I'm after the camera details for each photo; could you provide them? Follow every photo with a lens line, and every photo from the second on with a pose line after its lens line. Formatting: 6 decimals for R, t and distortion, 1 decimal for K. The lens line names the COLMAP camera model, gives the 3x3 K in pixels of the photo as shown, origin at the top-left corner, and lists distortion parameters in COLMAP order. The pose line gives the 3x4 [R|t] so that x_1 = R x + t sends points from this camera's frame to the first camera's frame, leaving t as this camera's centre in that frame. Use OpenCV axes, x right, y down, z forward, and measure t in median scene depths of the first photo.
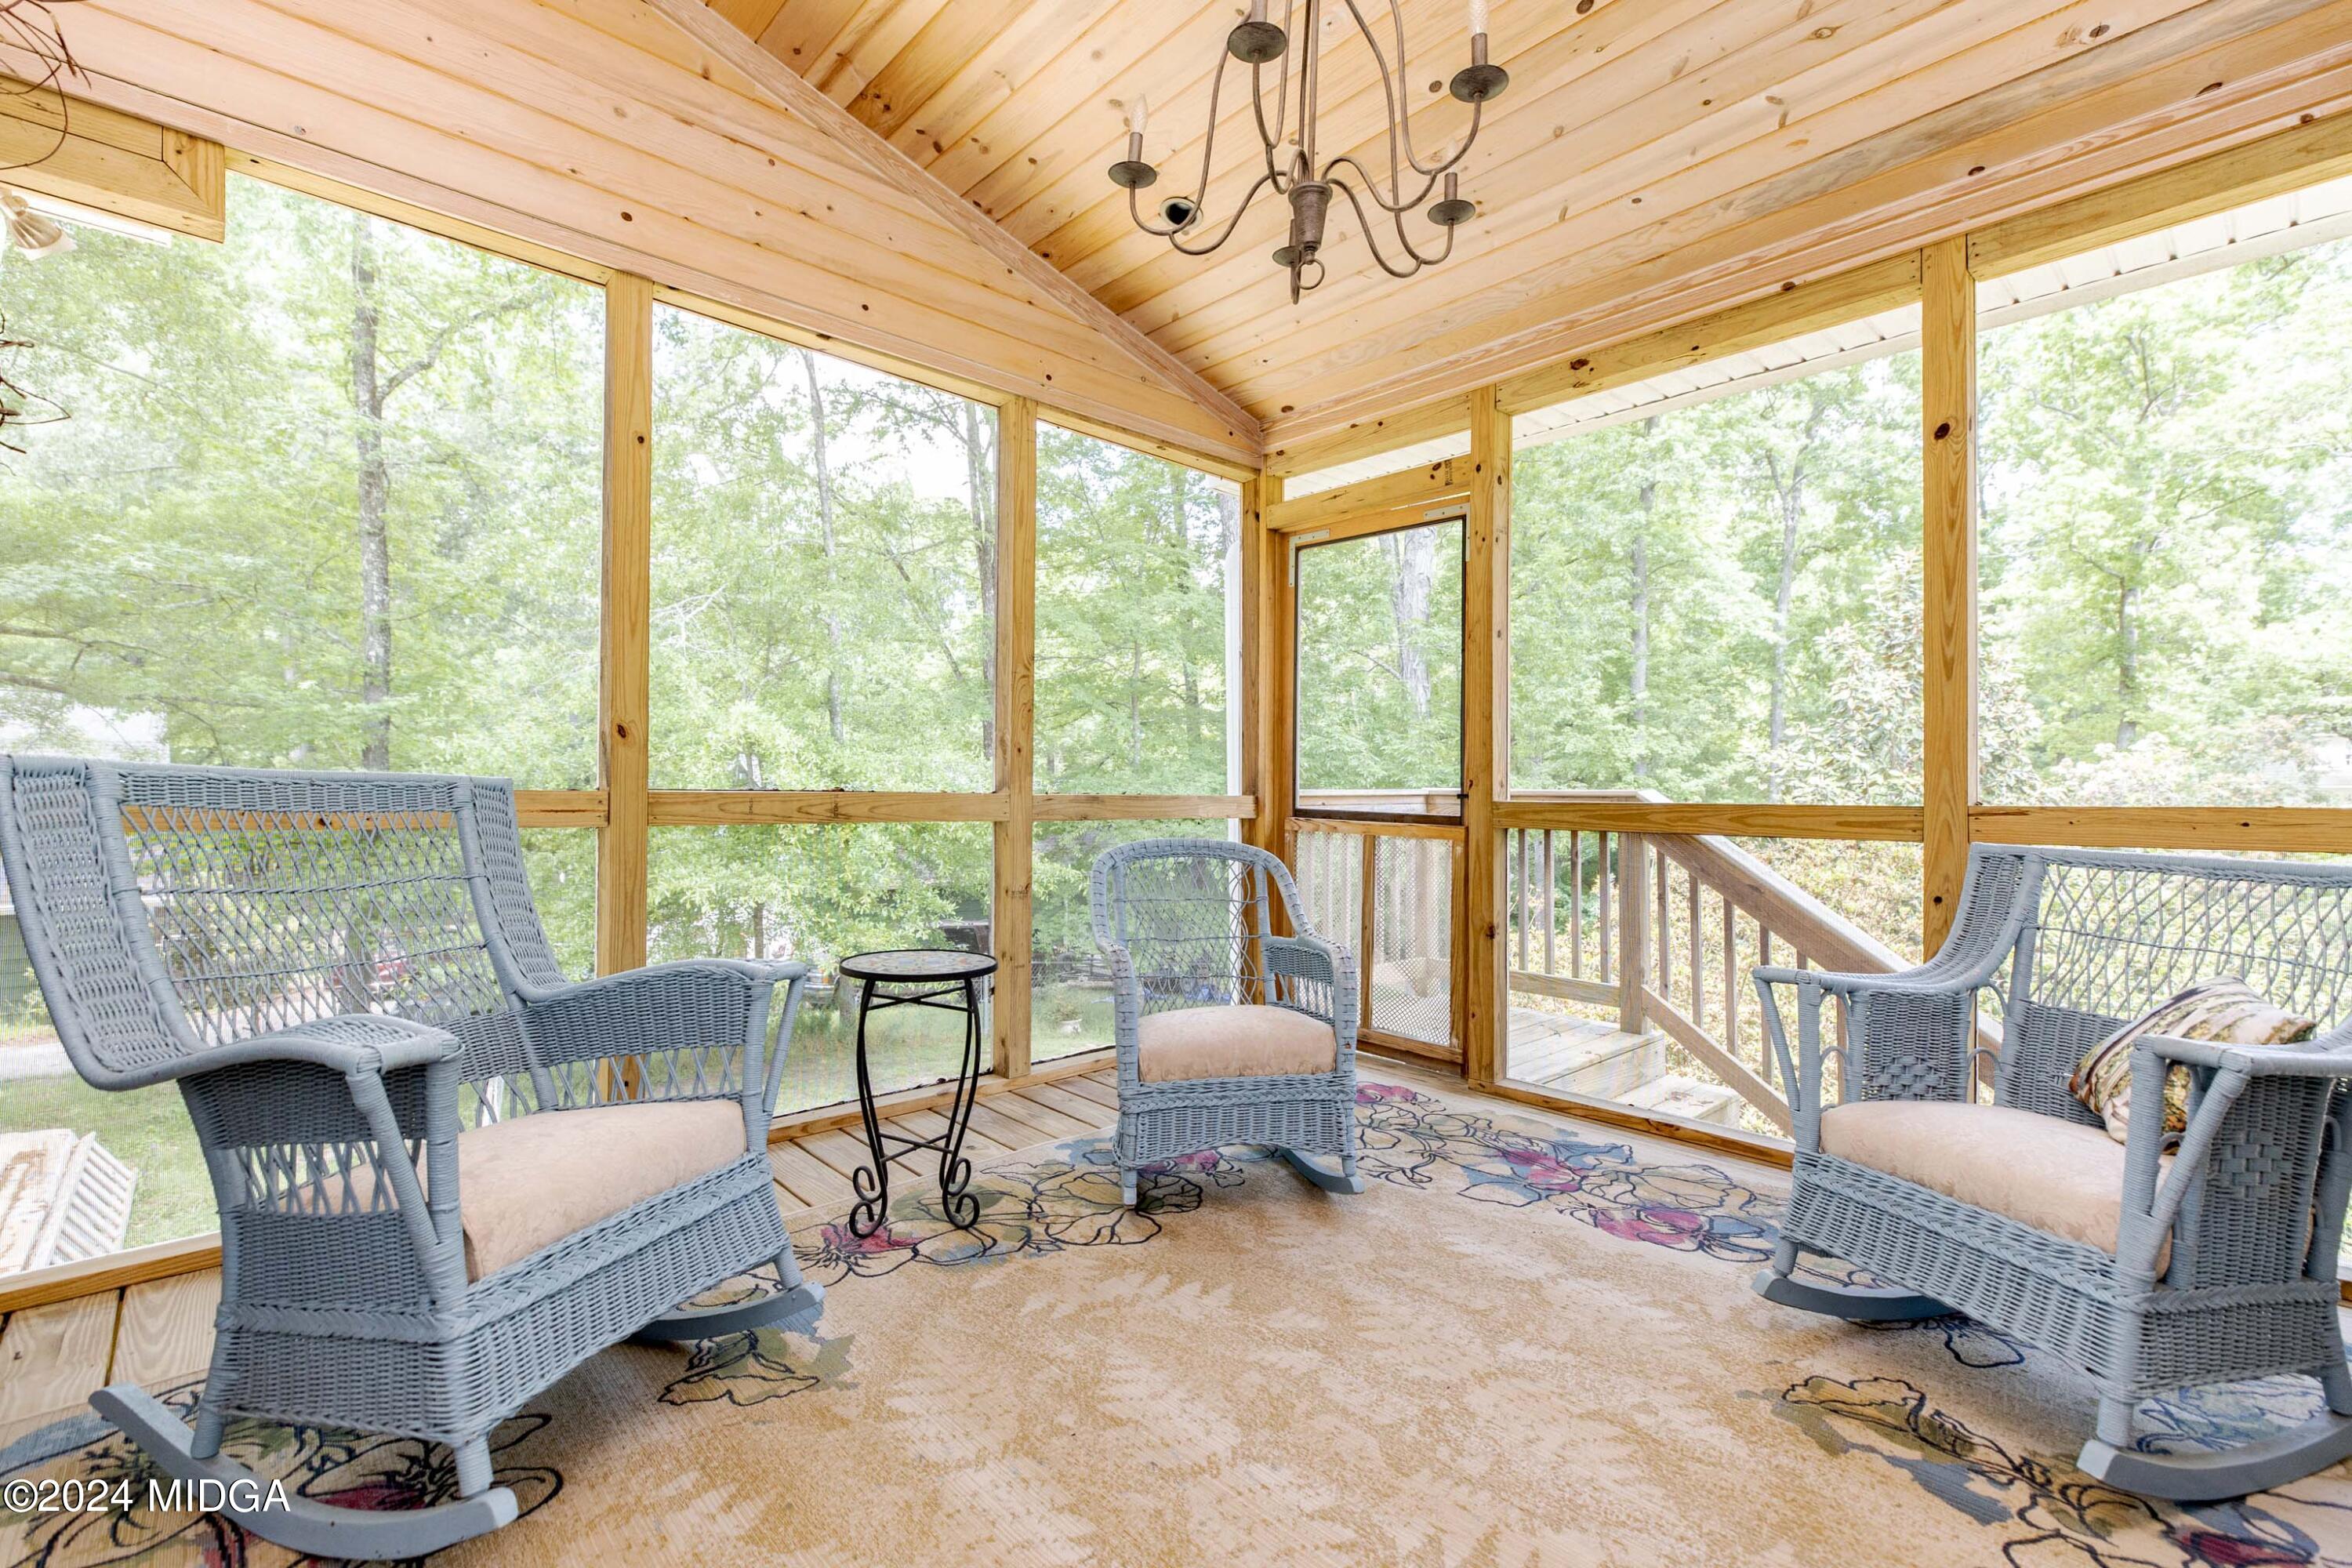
lens RADIAL K [[1079.8, 0, 1173.3], [0, 1079.8, 774.6], [0, 0, 1]] dist [0.001754, -0.000578]
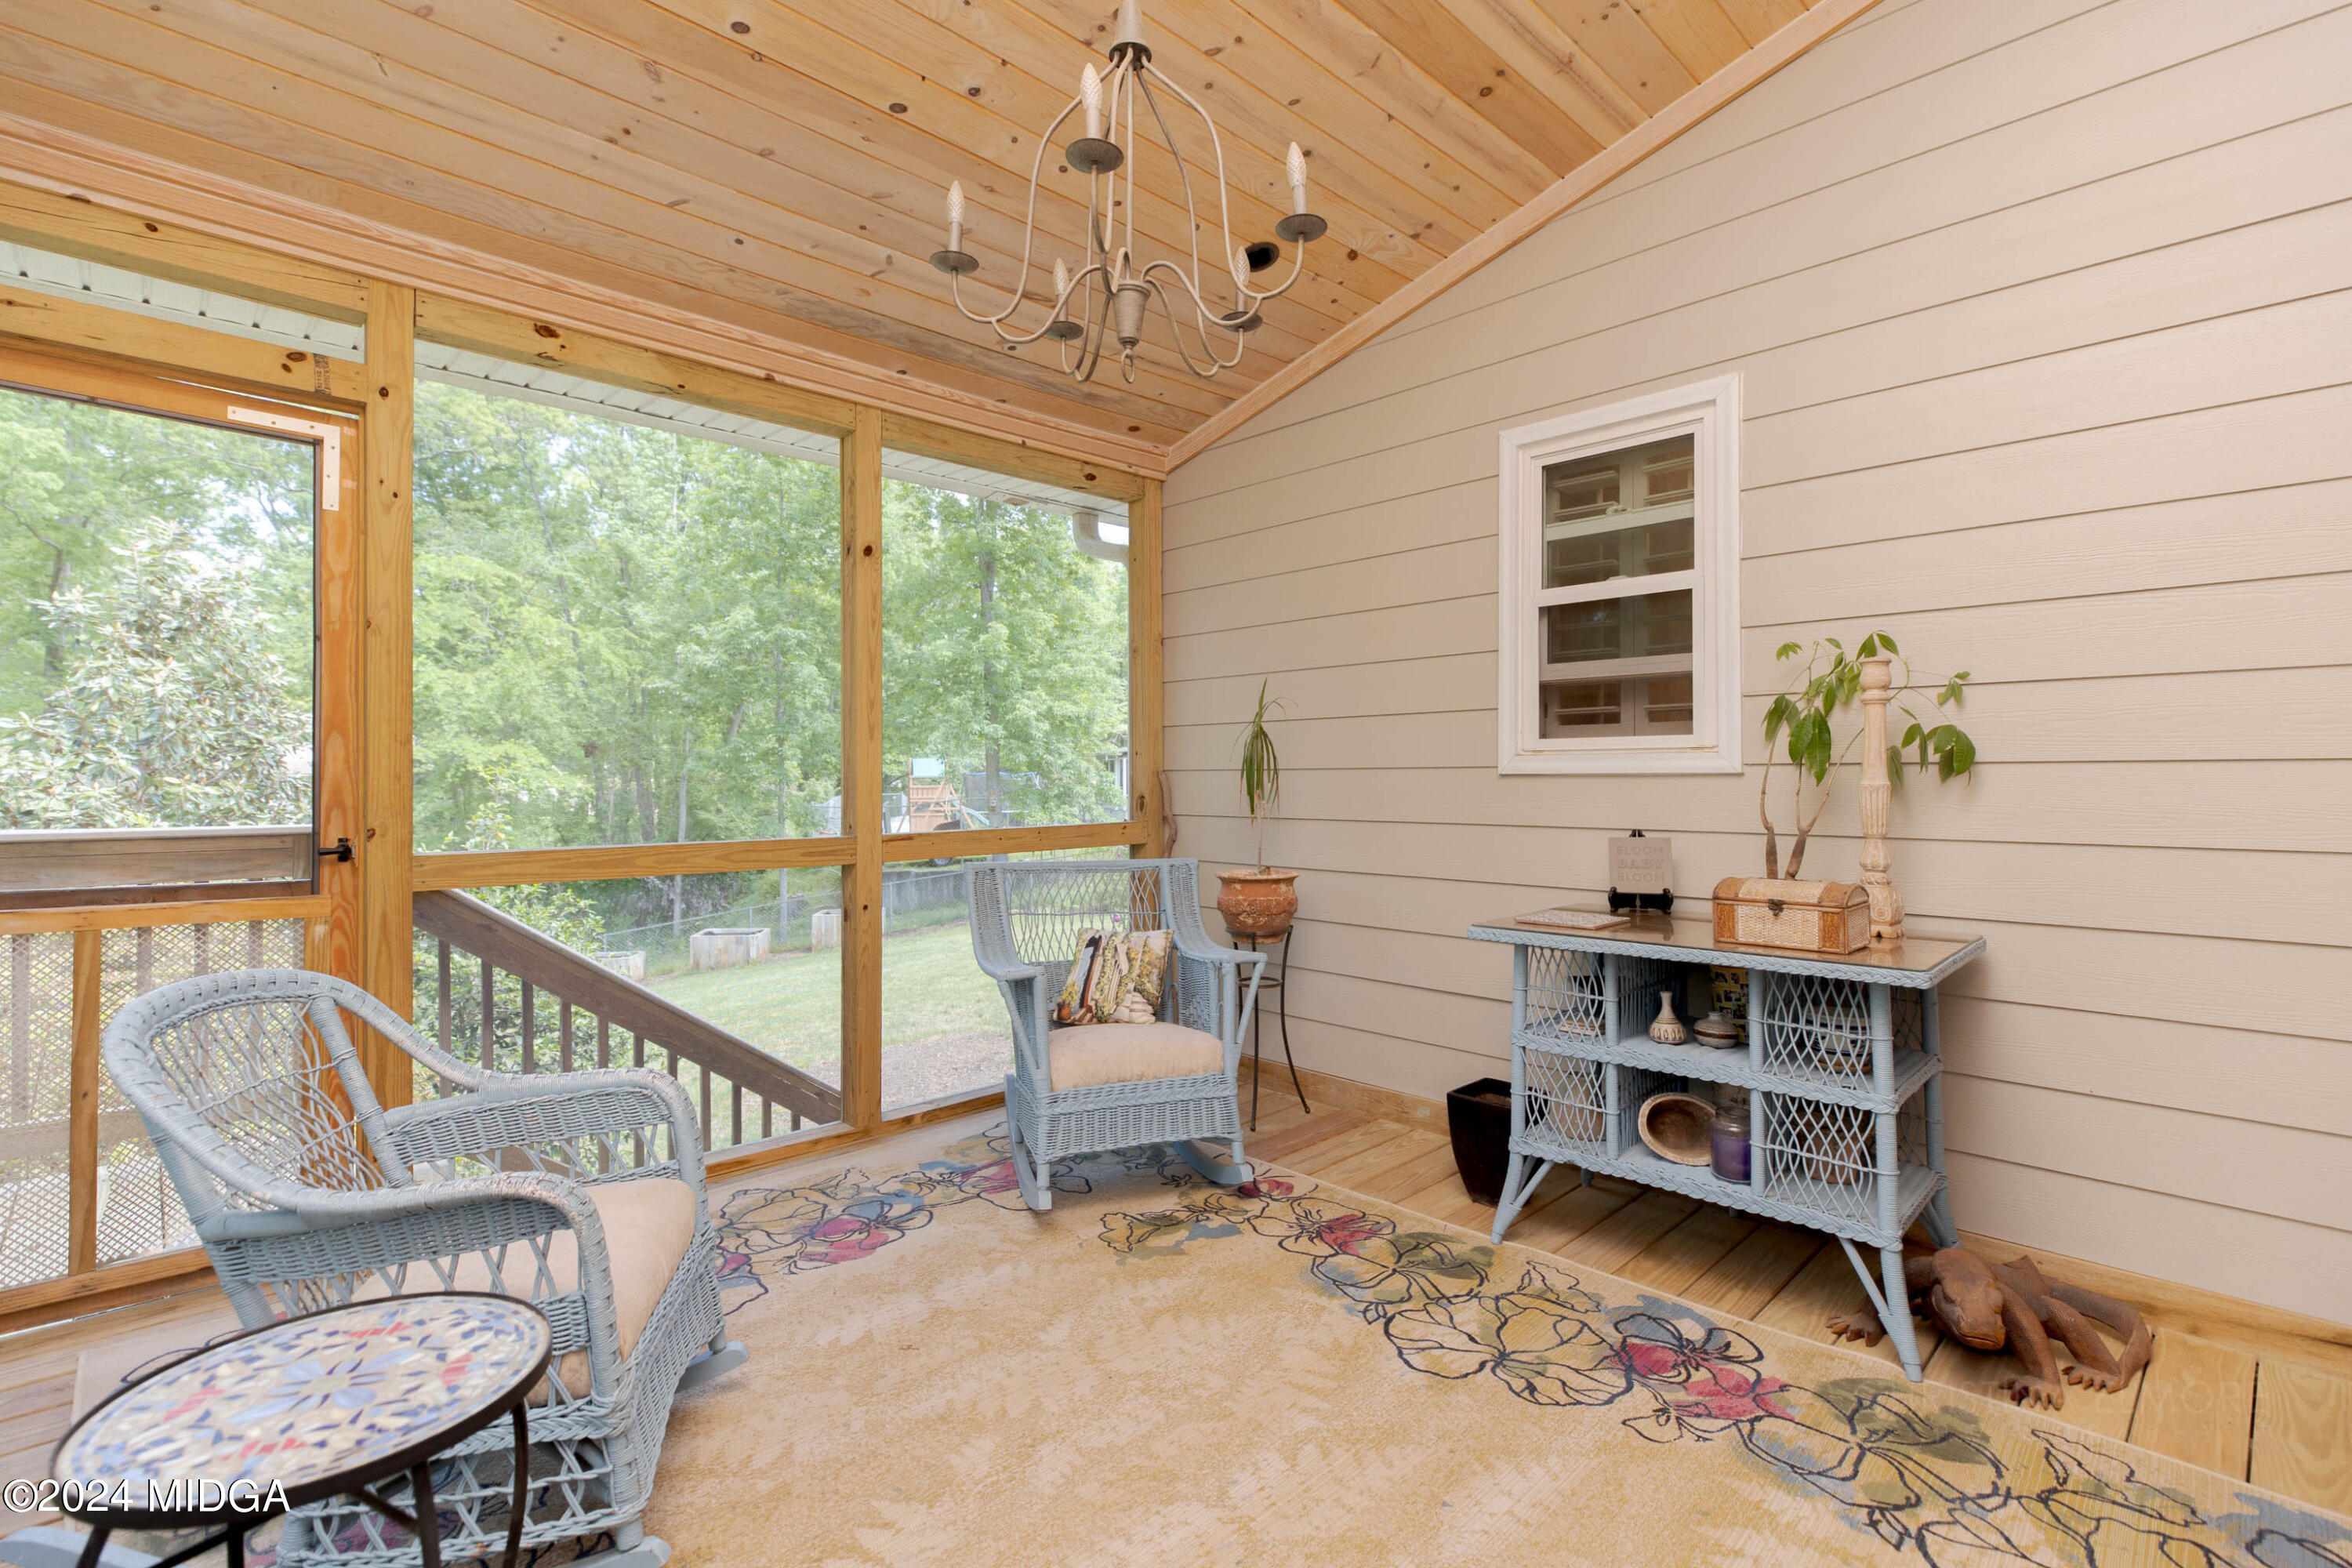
lens RADIAL K [[1079.8, 0, 1173.3], [0, 1079.8, 774.6], [0, 0, 1]] dist [0.001754, -0.000578]
pose [[-0.046419, -0.002582, 0.998919, -0.643531], [-0.016132, 0.999868, 0.001835, -0.057088], [-0.998792, -0.016030, -0.046455, 0.713466]]
